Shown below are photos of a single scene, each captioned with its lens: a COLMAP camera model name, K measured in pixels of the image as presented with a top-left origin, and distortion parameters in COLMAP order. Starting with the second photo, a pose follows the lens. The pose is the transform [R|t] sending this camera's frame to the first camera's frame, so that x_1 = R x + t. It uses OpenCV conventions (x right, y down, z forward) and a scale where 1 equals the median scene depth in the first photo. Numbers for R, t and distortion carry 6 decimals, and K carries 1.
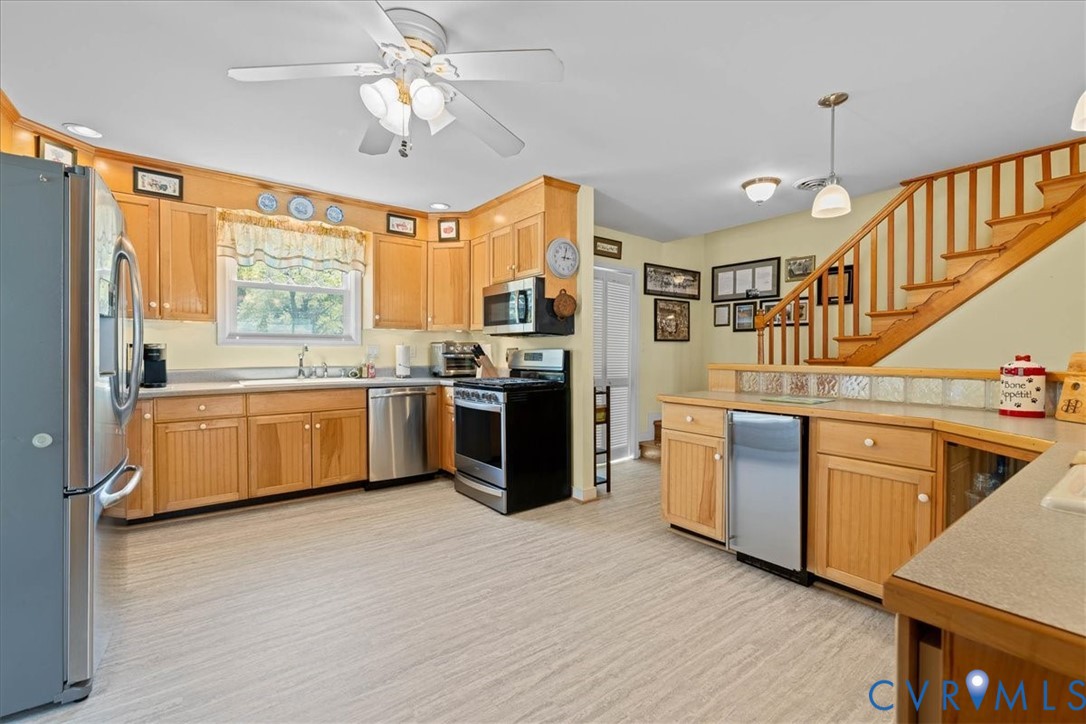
lens RADIAL K [[466.5, 0, 541.8], [0, 466.5, 360.8], [0, 0, 1]] dist [-0.004229, -0.000853]
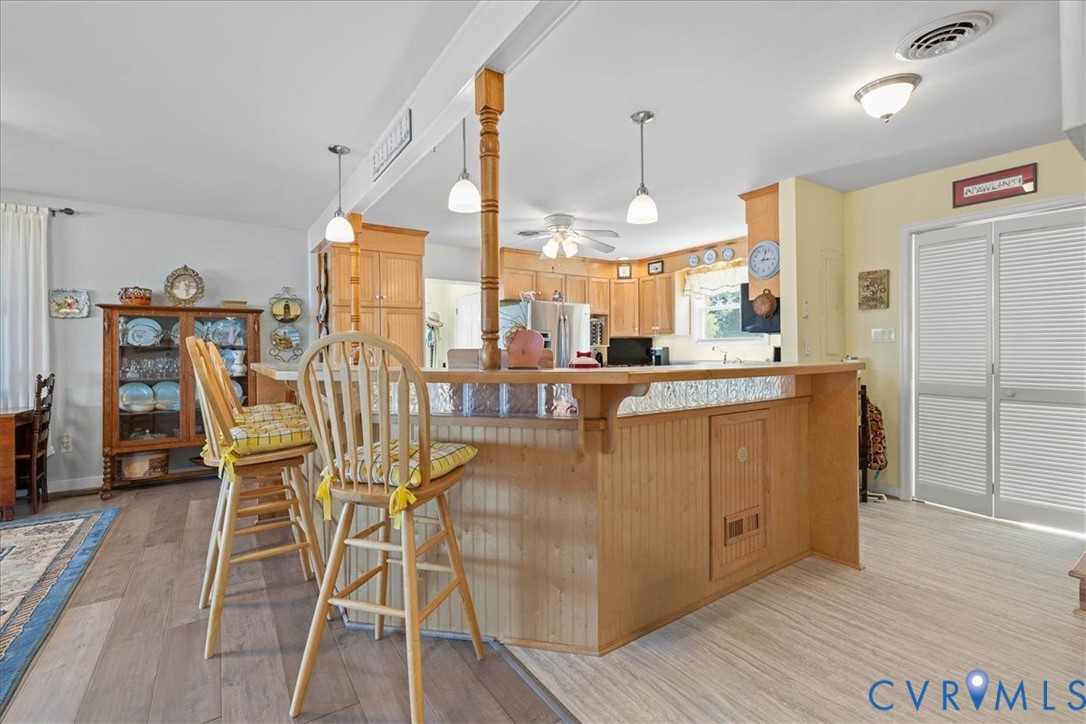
lens RADIAL K [[466.5, 0, 548.2], [0, 466.5, 358.0], [0, 0, 1]] dist [-0.004229, -0.000853]
pose [[-0.027207, 0.010589, -0.999574, 1.067658], [-0.003568, 0.999936, 0.010690, -0.008569], [0.999623, 0.003857, -0.027168, 0.520511]]
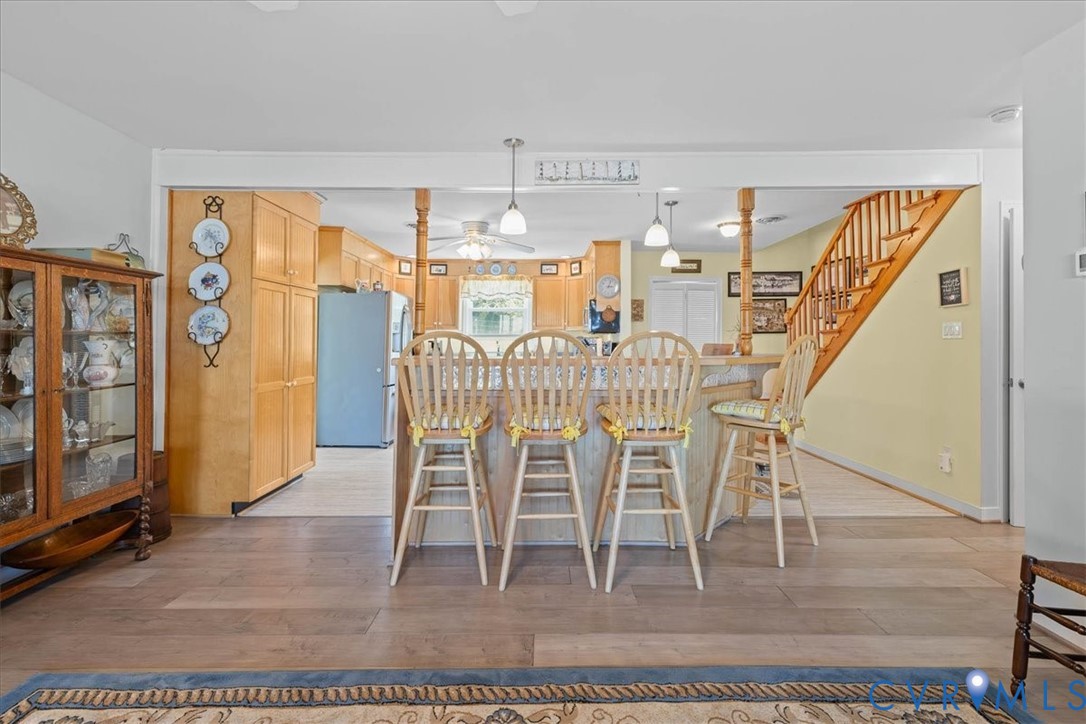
lens RADIAL K [[466.5, 0, 539.4], [0, 466.5, 337.3], [0, 0, 1]] dist [-0.004229, -0.000853]
pose [[0.799887, -0.010757, -0.600054, 0.802397], [-0.004031, 0.999720, -0.023296, -0.003161], [0.600137, 0.021053, 0.799620, -0.439450]]
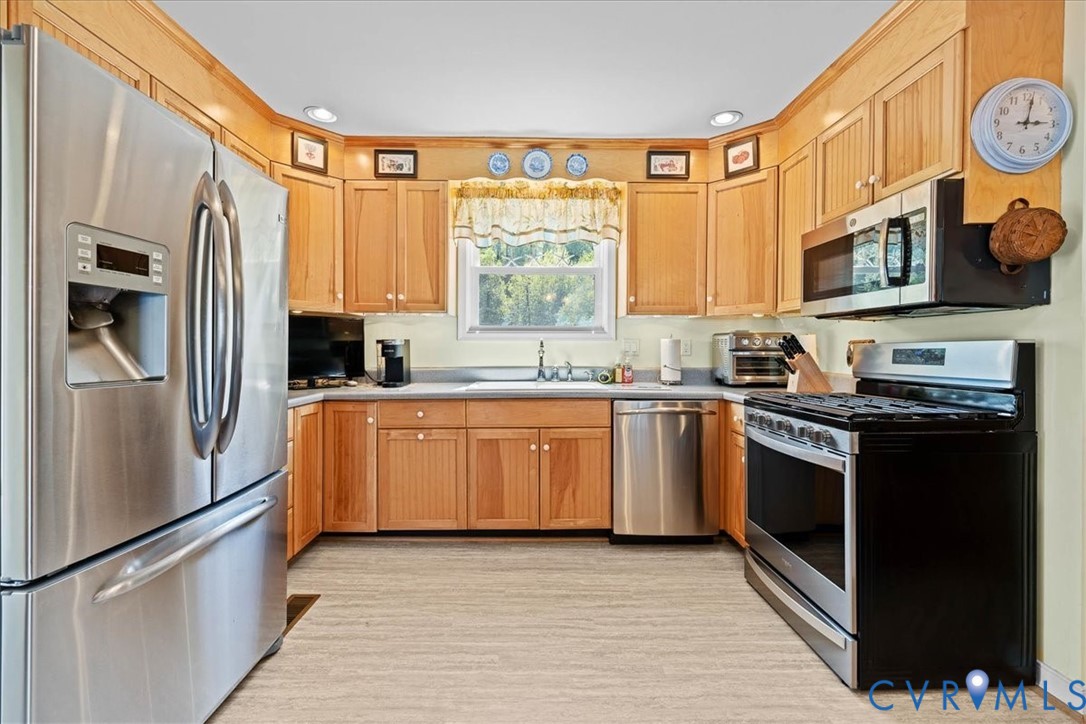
lens RADIAL K [[467.9, 0, 533.8], [0, 467.9, 356.4], [0, 0, 1]] dist [0.006443, 0.001084]
pose [[0.802206, 0.007184, -0.597004, -0.049838], [-0.009283, 0.999957, -0.000441, -0.004756], [0.596975, 0.005896, 0.802238, 0.375699]]
